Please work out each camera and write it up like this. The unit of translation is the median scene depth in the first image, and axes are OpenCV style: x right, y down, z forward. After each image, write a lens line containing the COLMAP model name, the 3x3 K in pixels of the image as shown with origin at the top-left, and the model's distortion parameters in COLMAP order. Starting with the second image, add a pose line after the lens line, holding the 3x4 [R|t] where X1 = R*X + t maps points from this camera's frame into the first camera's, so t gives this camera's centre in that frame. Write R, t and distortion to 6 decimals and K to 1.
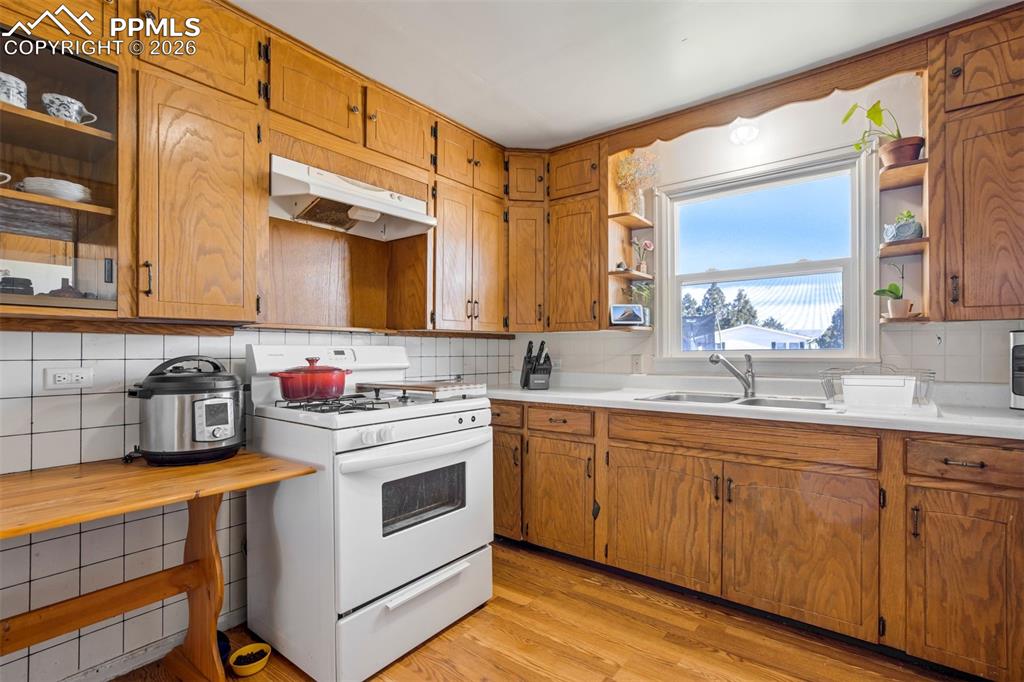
lens RADIAL K [[479.0, 0, 514.3], [0, 479.0, 351.3], [0, 0, 1]] dist [-0.042693, 0.023669]
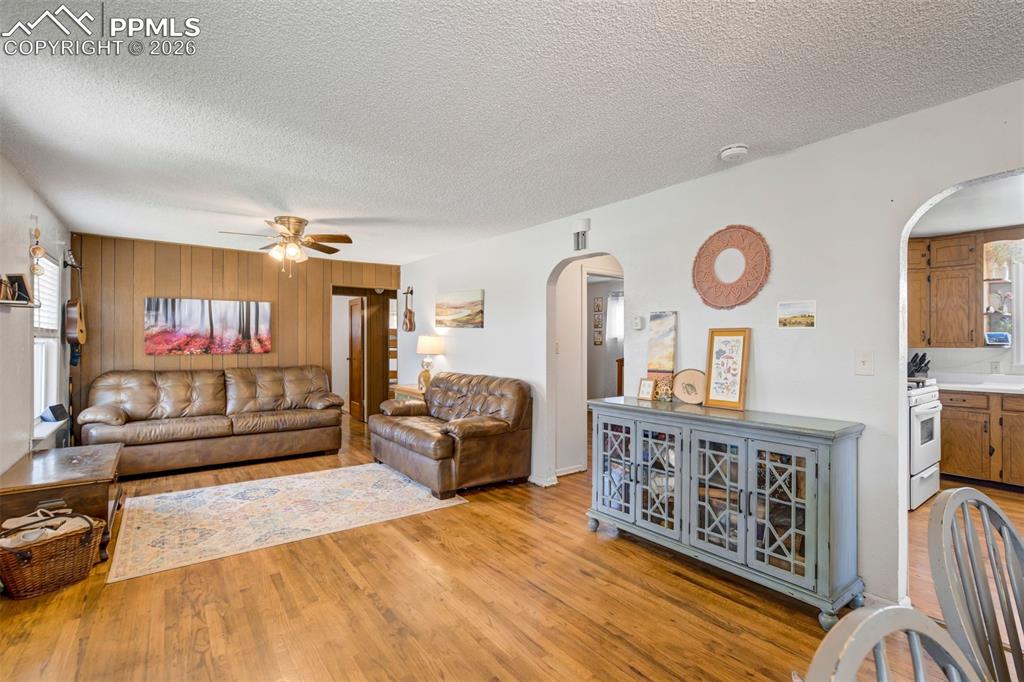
lens RADIAL K [[481.7, 0, 518.6], [0, 481.7, 335.6], [0, 0, 1]] dist [-0.042335, 0.022103]
pose [[0.965074, 0.004365, -0.261943, -1.147900], [-0.007881, 0.999892, -0.012372, -0.065675], [0.261861, 0.014004, 0.965004, -1.251415]]
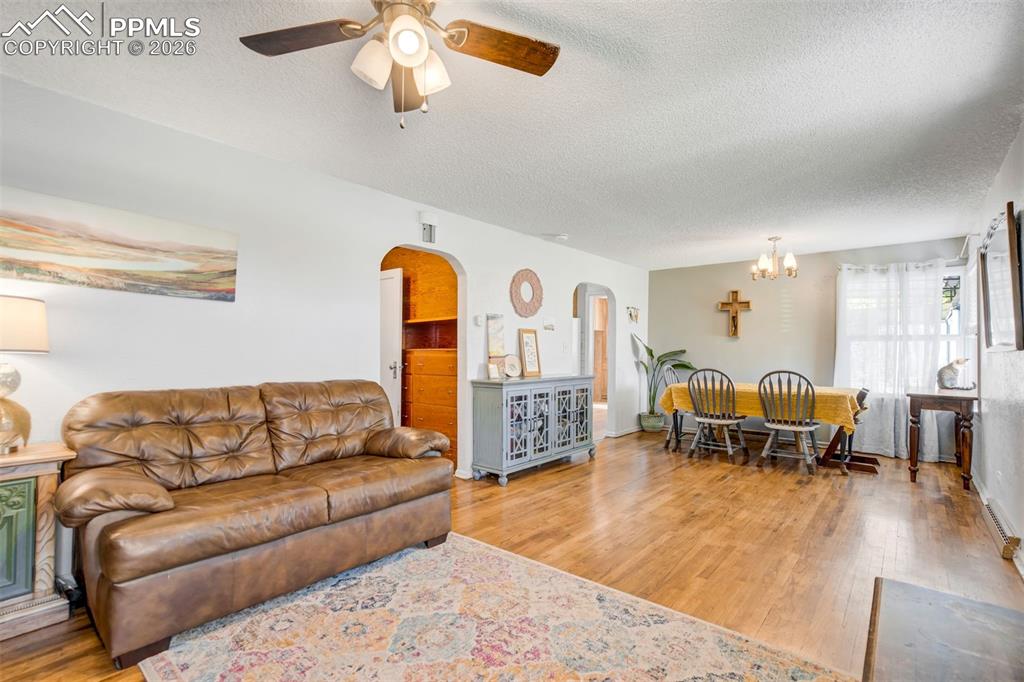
lens RADIAL K [[476.2, 0, 514.7], [0, 476.2, 347.4], [0, 0, 1]] dist [-0.042101, 0.022366]
pose [[0.040245, 0.011981, 0.999118, -3.047218], [-0.002565, 0.999926, -0.011887, 0.001574], [-0.999187, -0.002084, 0.040273, 0.061703]]
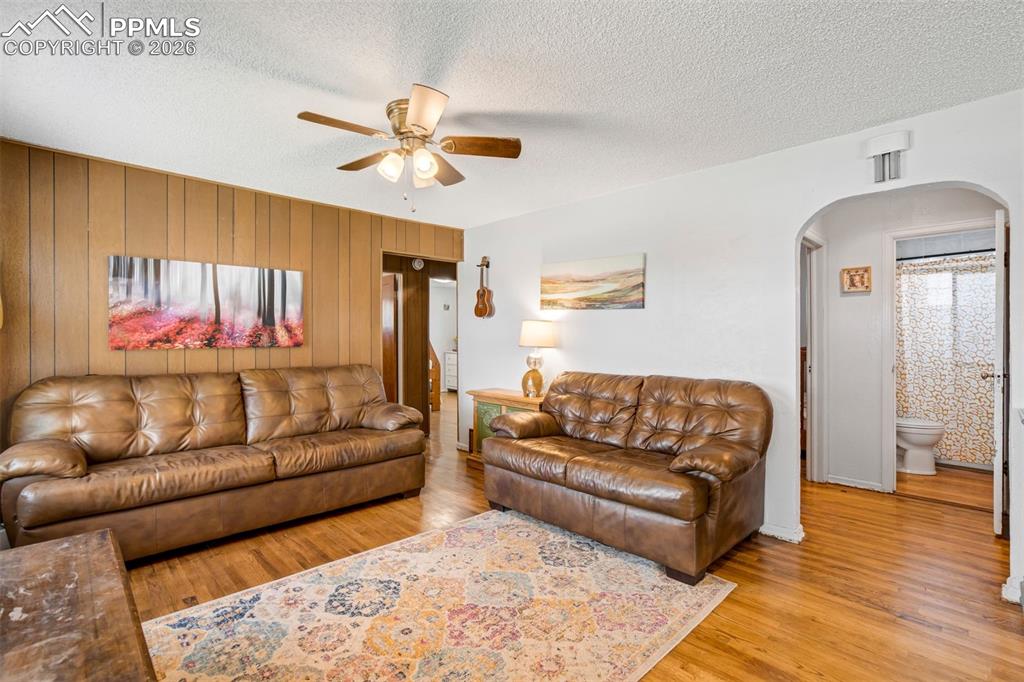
lens RADIAL K [[478.2, 0, 518.2], [0, 478.2, 338.5], [0, 0, 1]] dist [-0.053670, 0.029169]
pose [[0.990288, 0.005339, -0.138932, -2.067265], [-0.005614, 0.999983, -0.001583, -0.025789], [0.138921, 0.002347, 0.990301, -0.731918]]
